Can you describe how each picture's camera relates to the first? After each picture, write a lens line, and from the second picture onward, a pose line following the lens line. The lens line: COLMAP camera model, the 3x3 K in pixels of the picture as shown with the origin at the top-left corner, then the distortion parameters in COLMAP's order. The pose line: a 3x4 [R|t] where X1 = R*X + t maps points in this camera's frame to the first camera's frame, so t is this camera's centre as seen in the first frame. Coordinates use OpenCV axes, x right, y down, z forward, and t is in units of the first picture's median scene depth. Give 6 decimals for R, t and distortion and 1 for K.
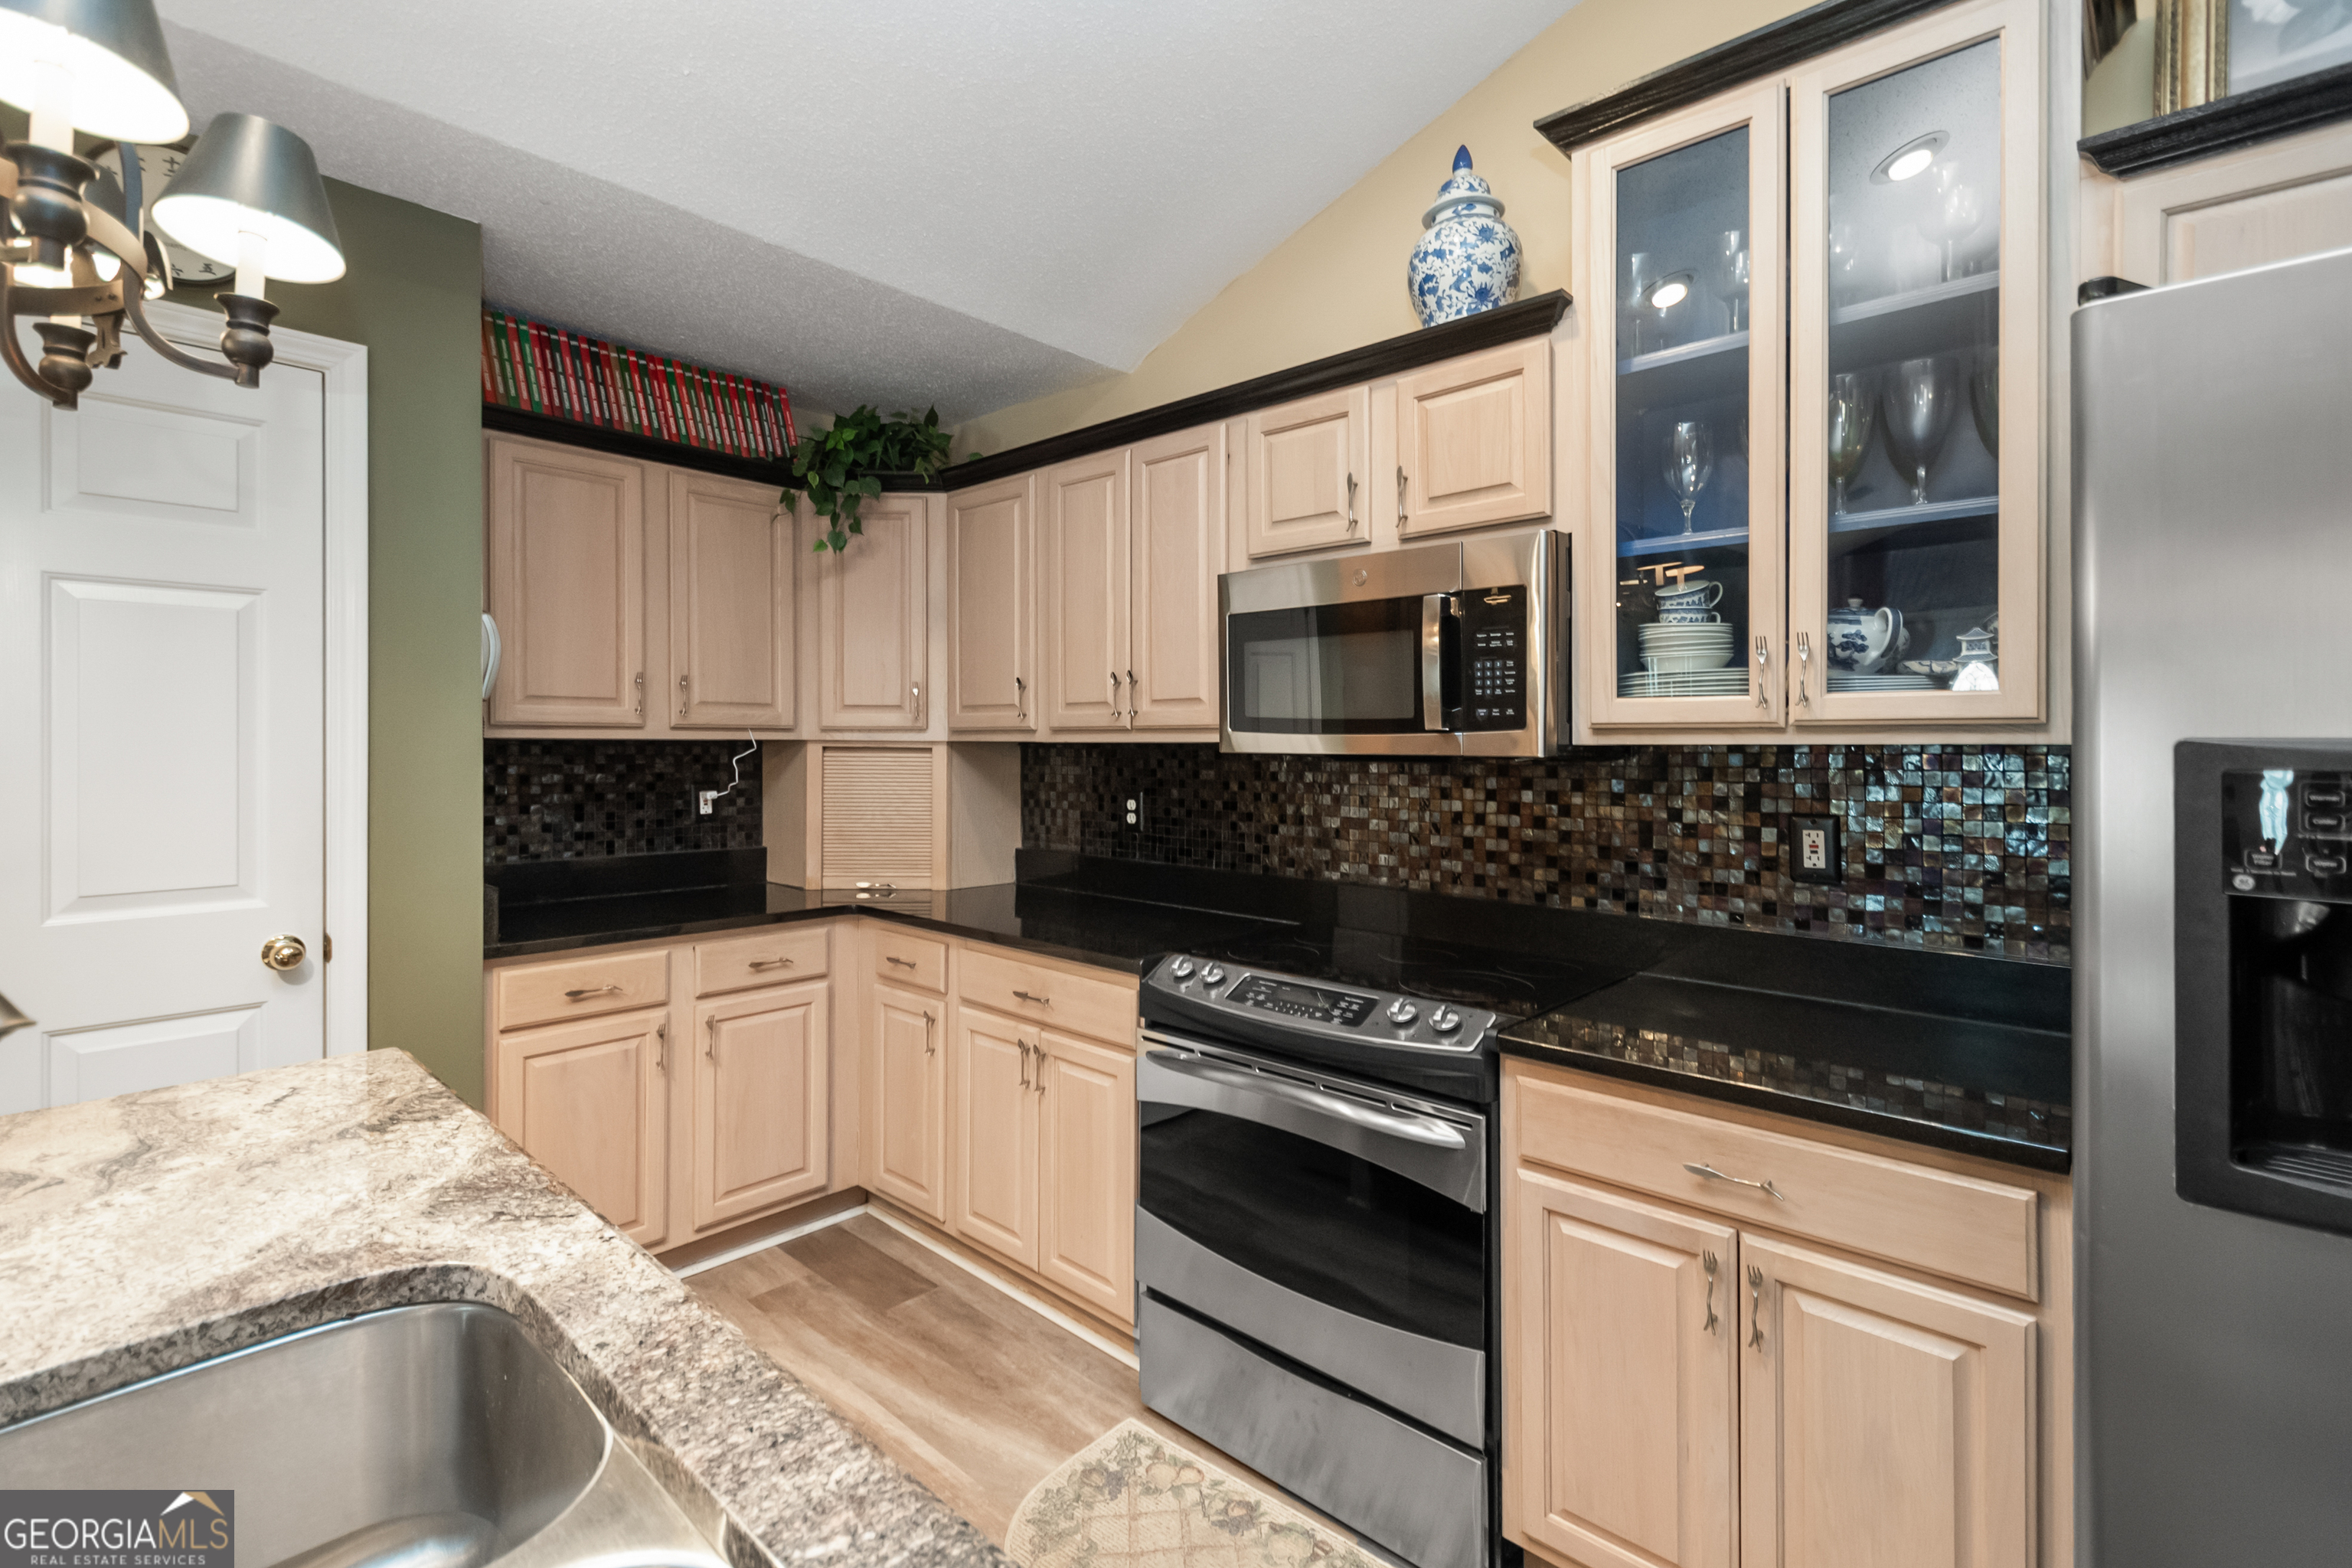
lens RADIAL K [[1060.9, 0, 1174.7], [0, 1060.9, 743.9], [0, 0, 1]] dist [0.009882, 0.000051]
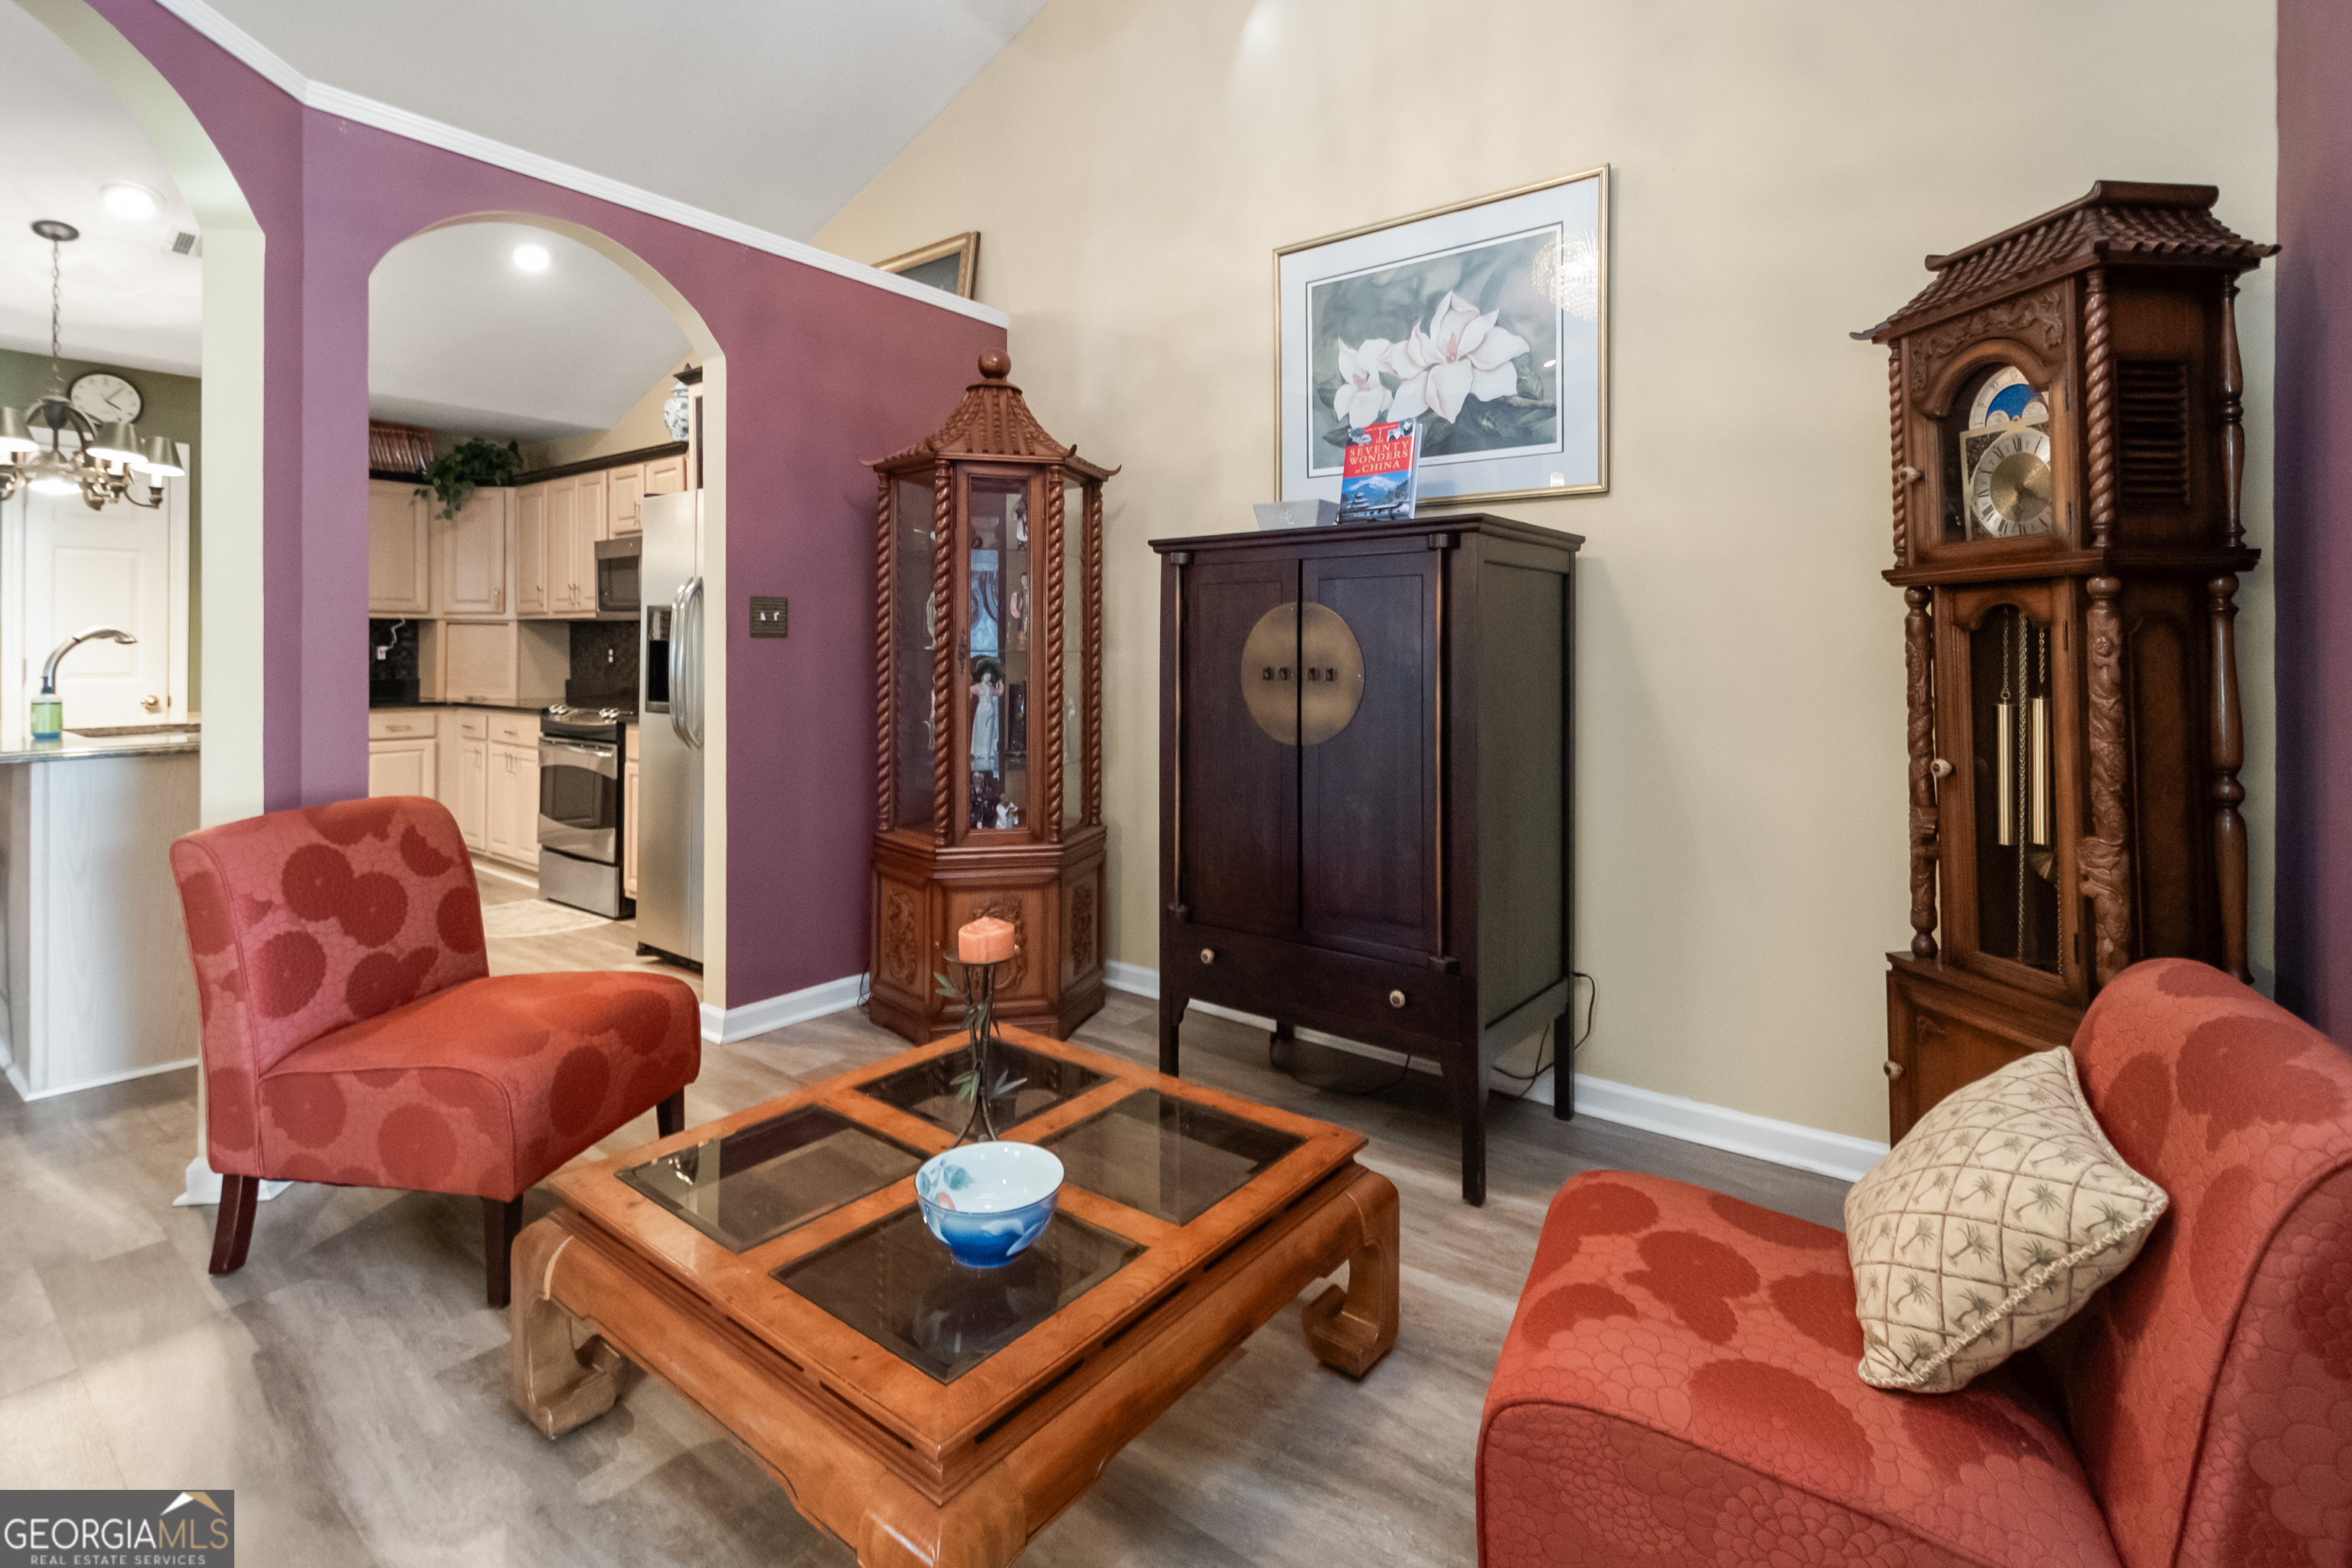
lens RADIAL K [[1092.0, 0, 1169.6], [0, 1092.0, 641.7], [0, 0, 1]] dist [0.001318, 0.000252]
pose [[0.995983, -0.000459, 0.089545, 1.141241], [0.000883, 0.999989, -0.004693, 0.069340], [-0.089541, 0.004753, 0.995972, -1.537607]]
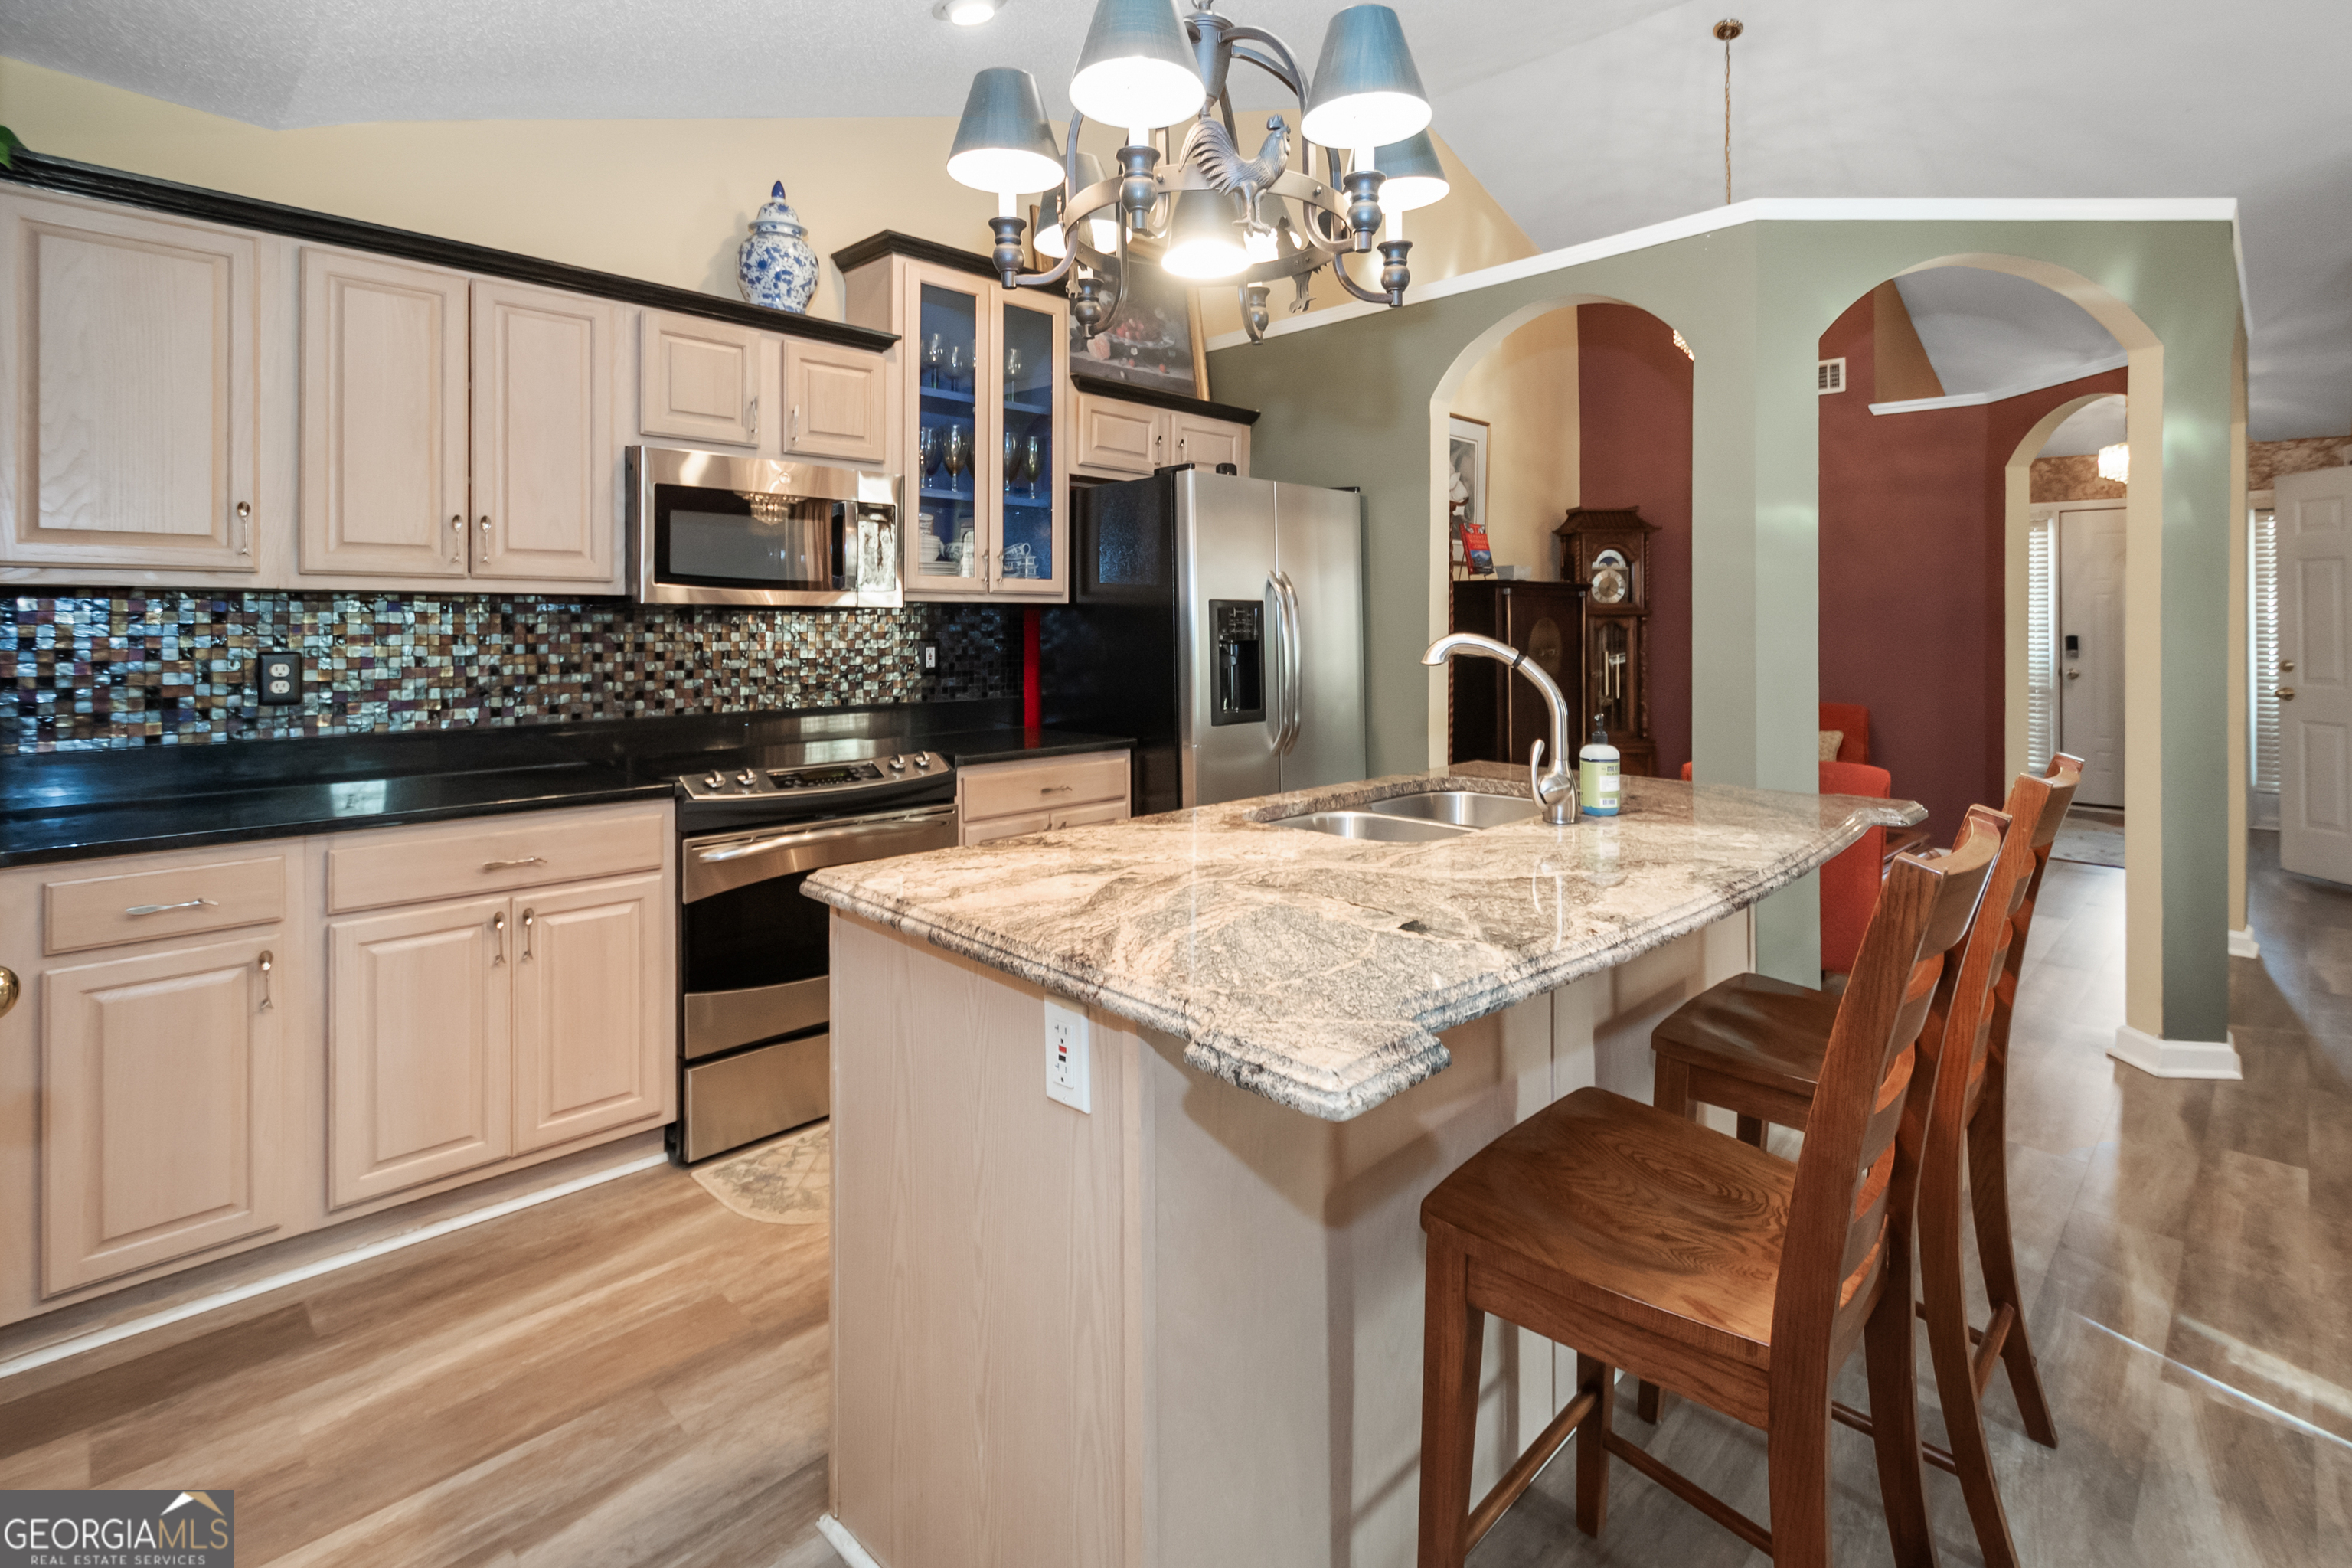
lens RADIAL K [[1104.4, 0, 1169.7], [0, 1104.4, 619.6], [0, 0, 1]] dist [0.012490, 0.000326]
pose [[0.039129, 0.000704, 0.999234, -1.210330], [-0.001477, 0.999999, -0.000646, 0.027548], [-0.999233, -0.001451, 0.039130, 0.425529]]
